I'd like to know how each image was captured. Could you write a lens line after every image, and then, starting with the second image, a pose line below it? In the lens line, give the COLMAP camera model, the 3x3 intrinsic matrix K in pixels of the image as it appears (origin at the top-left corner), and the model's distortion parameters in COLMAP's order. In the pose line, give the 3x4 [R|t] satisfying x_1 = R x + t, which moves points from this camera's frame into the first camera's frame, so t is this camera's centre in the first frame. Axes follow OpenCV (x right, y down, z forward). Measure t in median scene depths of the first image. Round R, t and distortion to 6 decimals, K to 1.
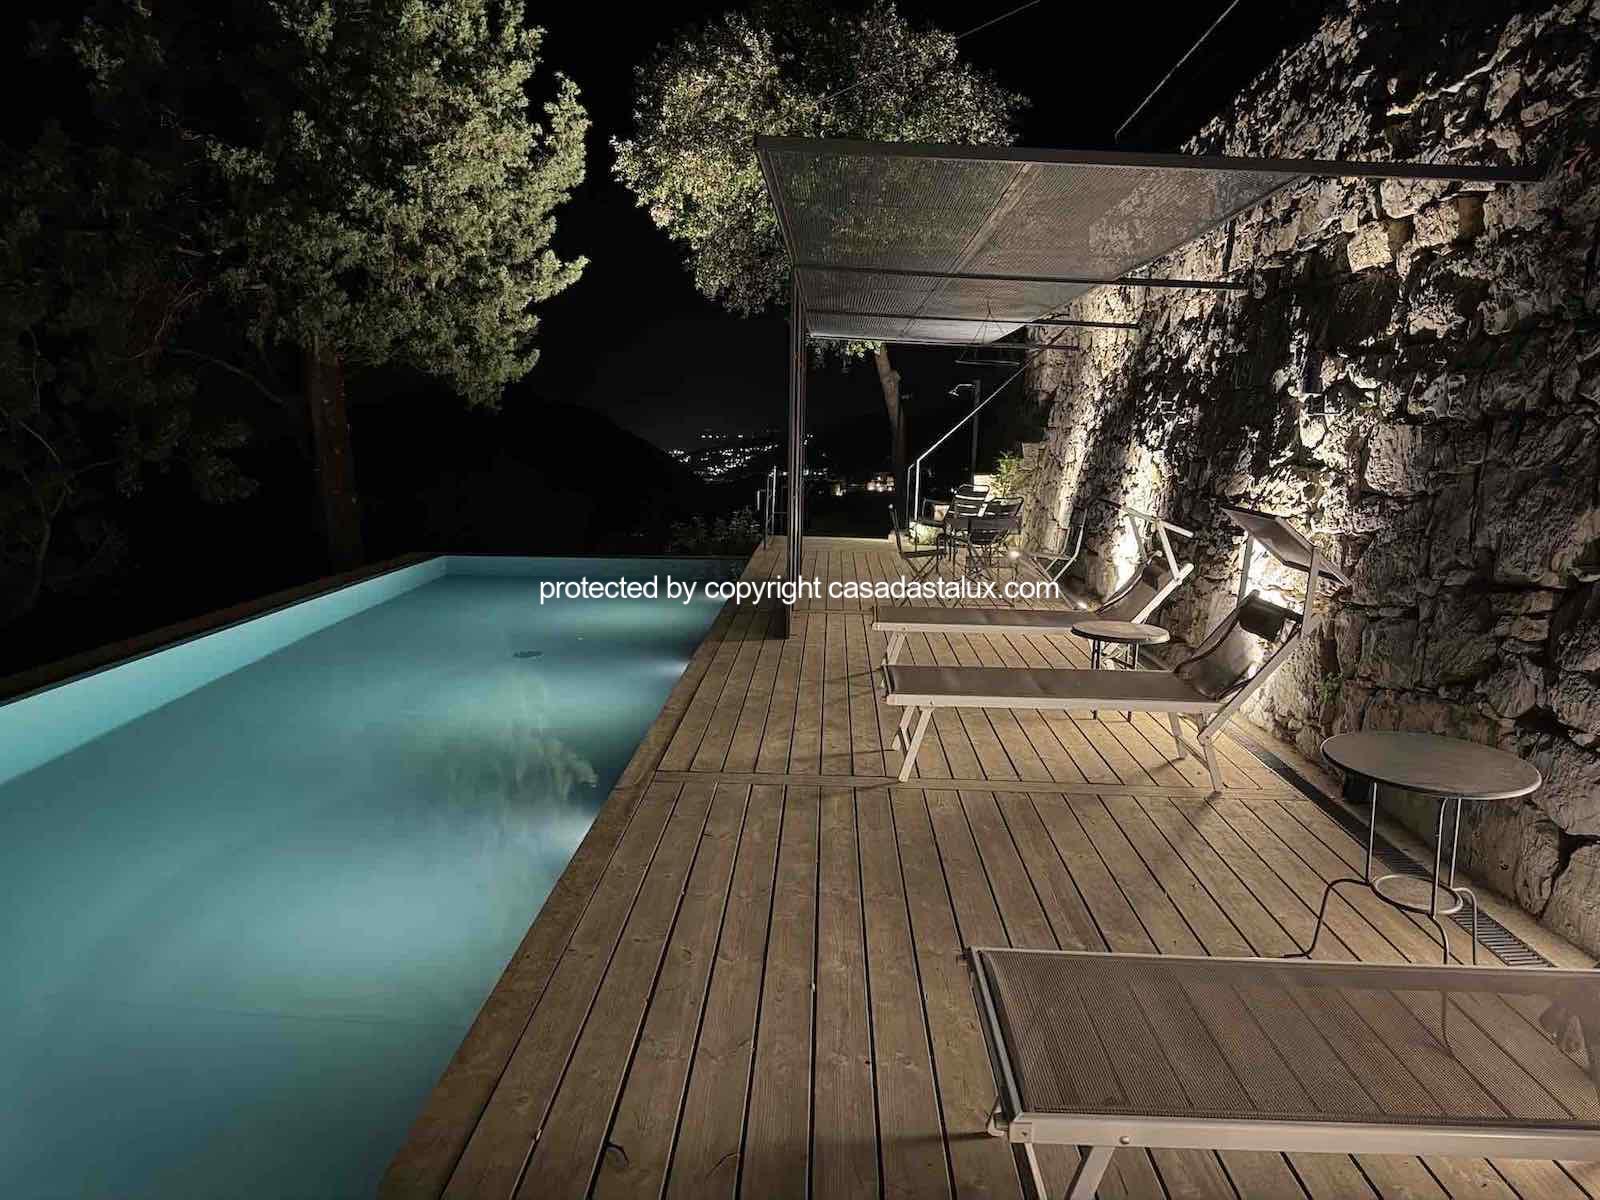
lens RADIAL K [[1154.2, 0, 800.0], [0, 1154.2, 600.0], [0, 0, 1]] dist [0.004190, -0.007751]
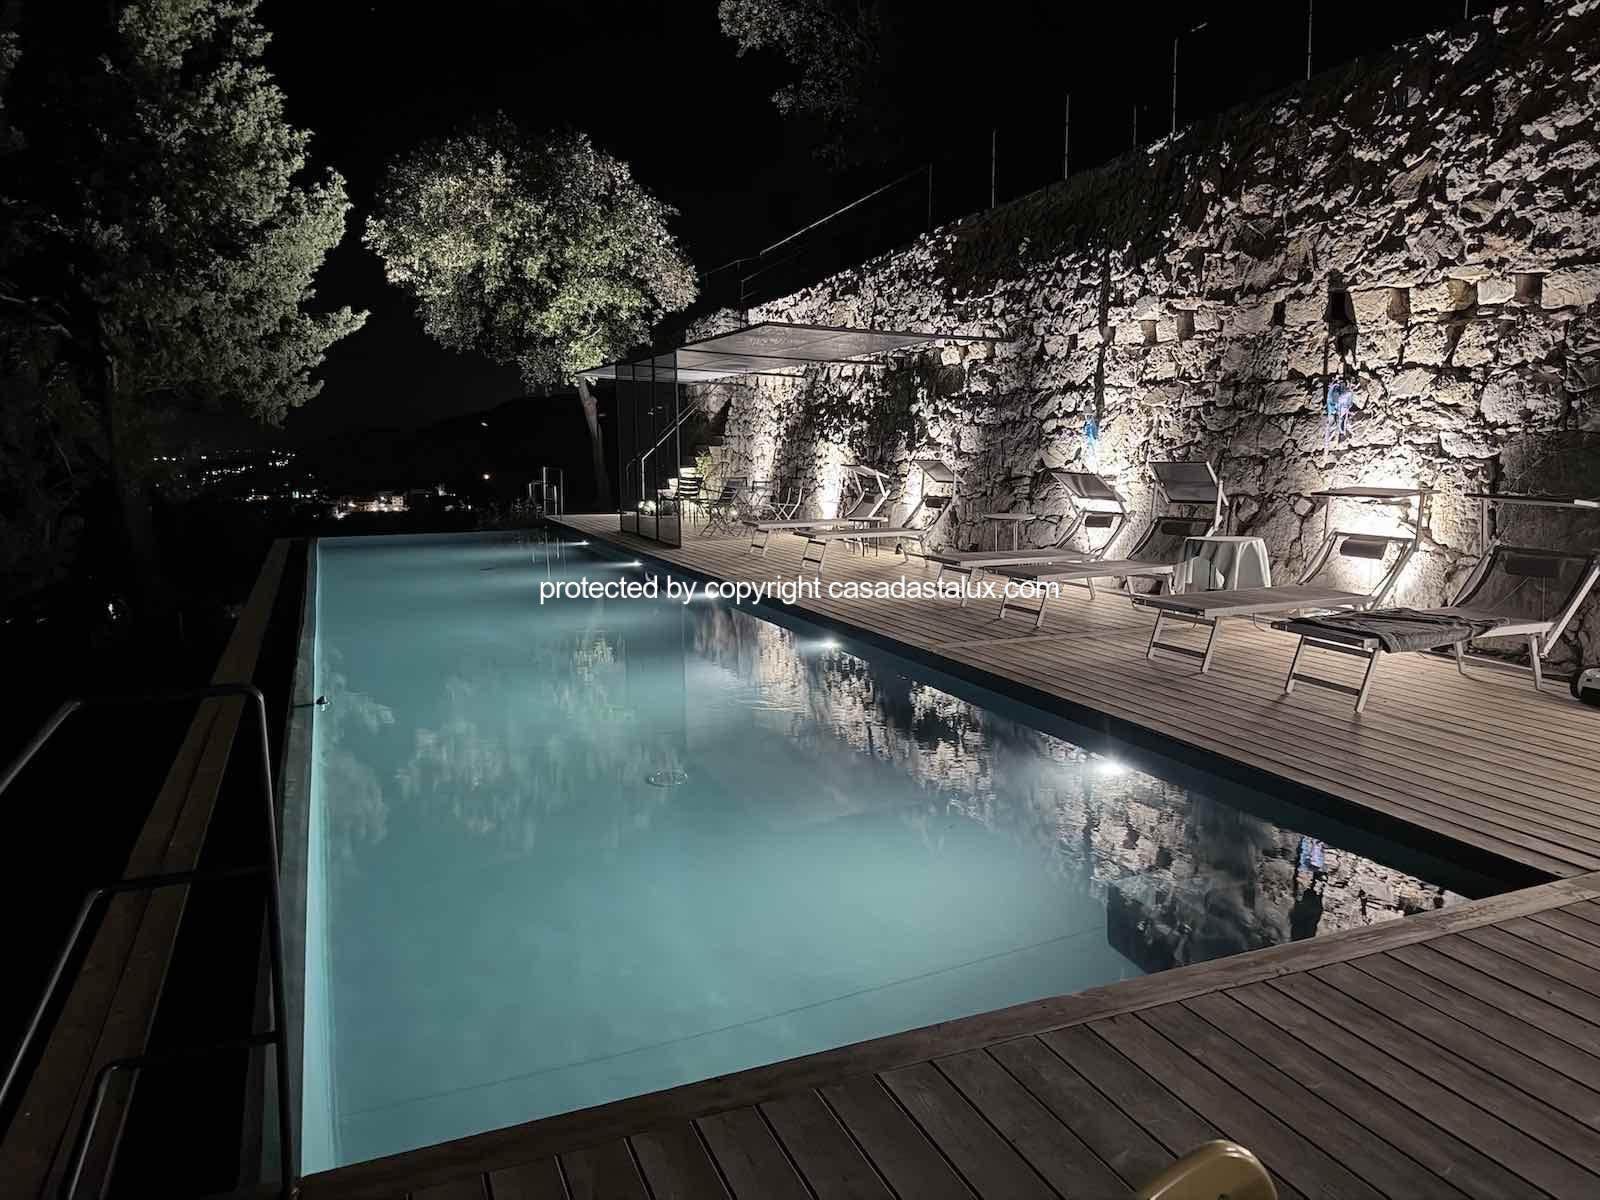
lens RADIAL K [[1132.9, 0, 800.0], [0, 1132.9, 600.0], [0, 0, 1]] dist [0.191454, -0.275016]
pose [[0.911020, -0.080219, 0.404483, -0.656663], [0.084918, 0.996368, 0.006343, 0.137380], [-0.403523, 0.028569, 0.914523, -0.865755]]
